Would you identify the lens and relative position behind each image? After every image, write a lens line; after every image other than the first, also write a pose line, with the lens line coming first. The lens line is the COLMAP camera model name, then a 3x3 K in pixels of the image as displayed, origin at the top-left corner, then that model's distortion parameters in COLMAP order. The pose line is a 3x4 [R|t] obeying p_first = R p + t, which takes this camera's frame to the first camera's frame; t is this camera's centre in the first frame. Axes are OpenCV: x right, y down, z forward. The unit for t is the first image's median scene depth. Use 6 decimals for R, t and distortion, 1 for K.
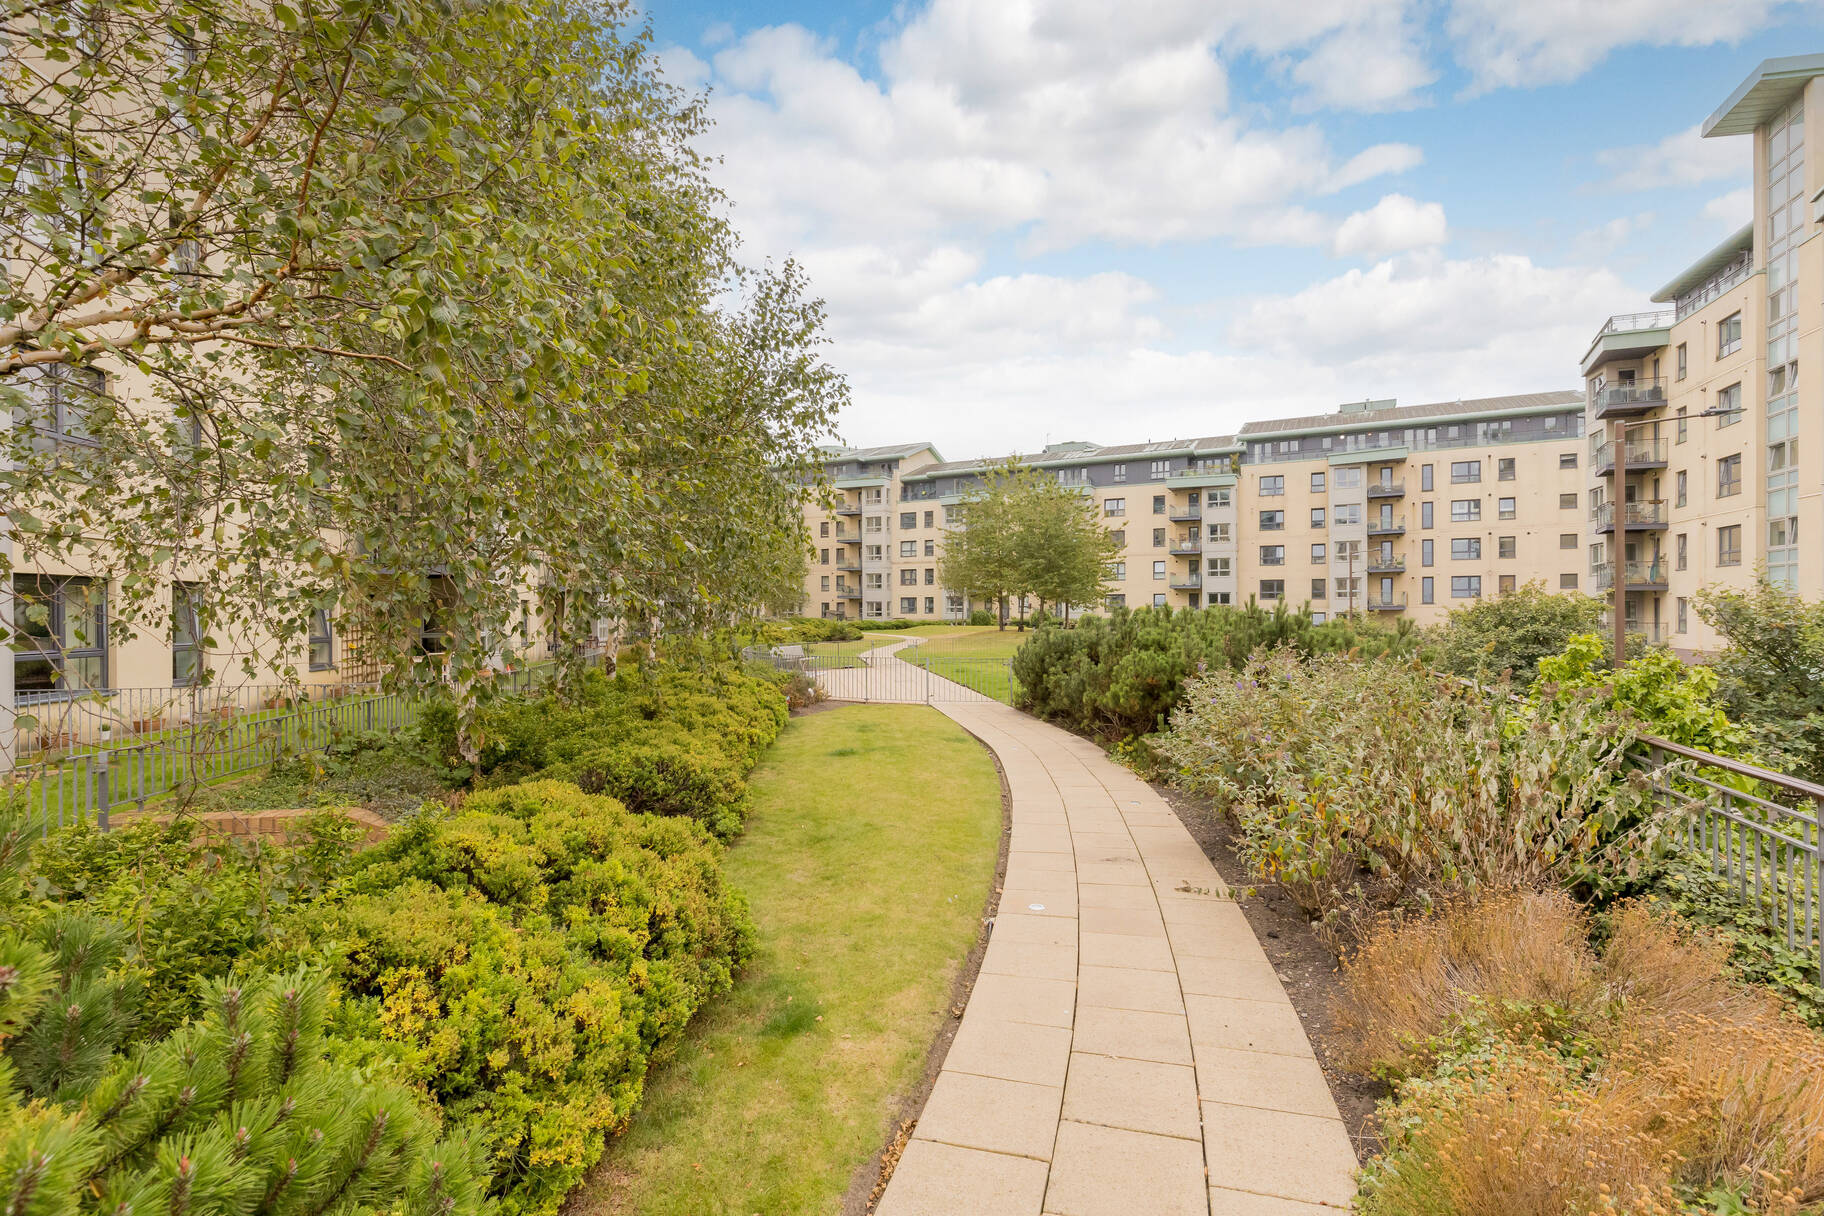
lens RADIAL K [[831.4, 0, 911.8], [0, 831.4, 611.5], [0, 0, 1]] dist [0.007876, -0.001136]
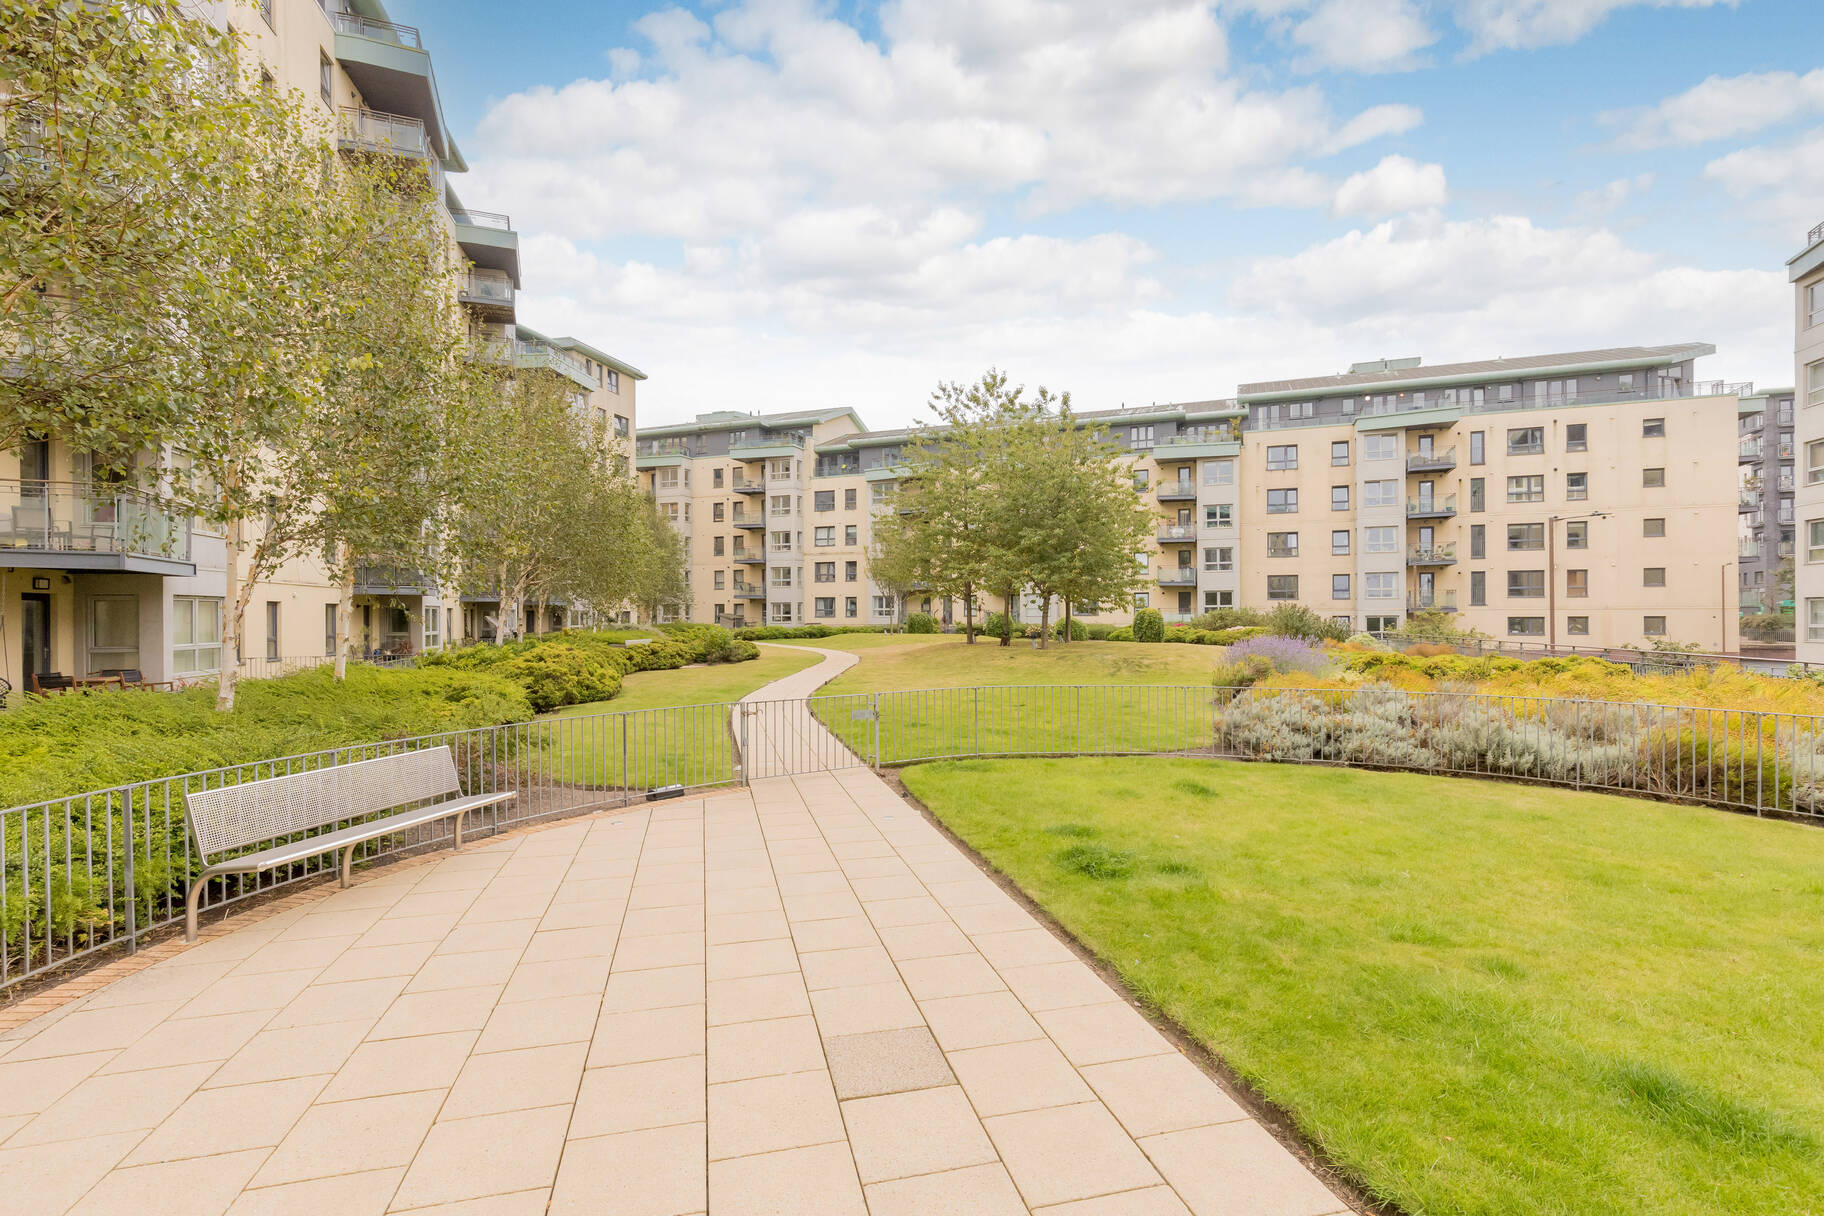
lens RADIAL K [[831.4, 0, 916.9], [0, 831.4, 614.1], [0, 0, 1]] dist [0.007876, -0.001136]
pose [[0.993887, -0.000647, 0.110402, -0.004911], [0.000716, 1.000000, -0.000579, -0.000288], [-0.110402, 0.000655, 0.993887, 0.224700]]
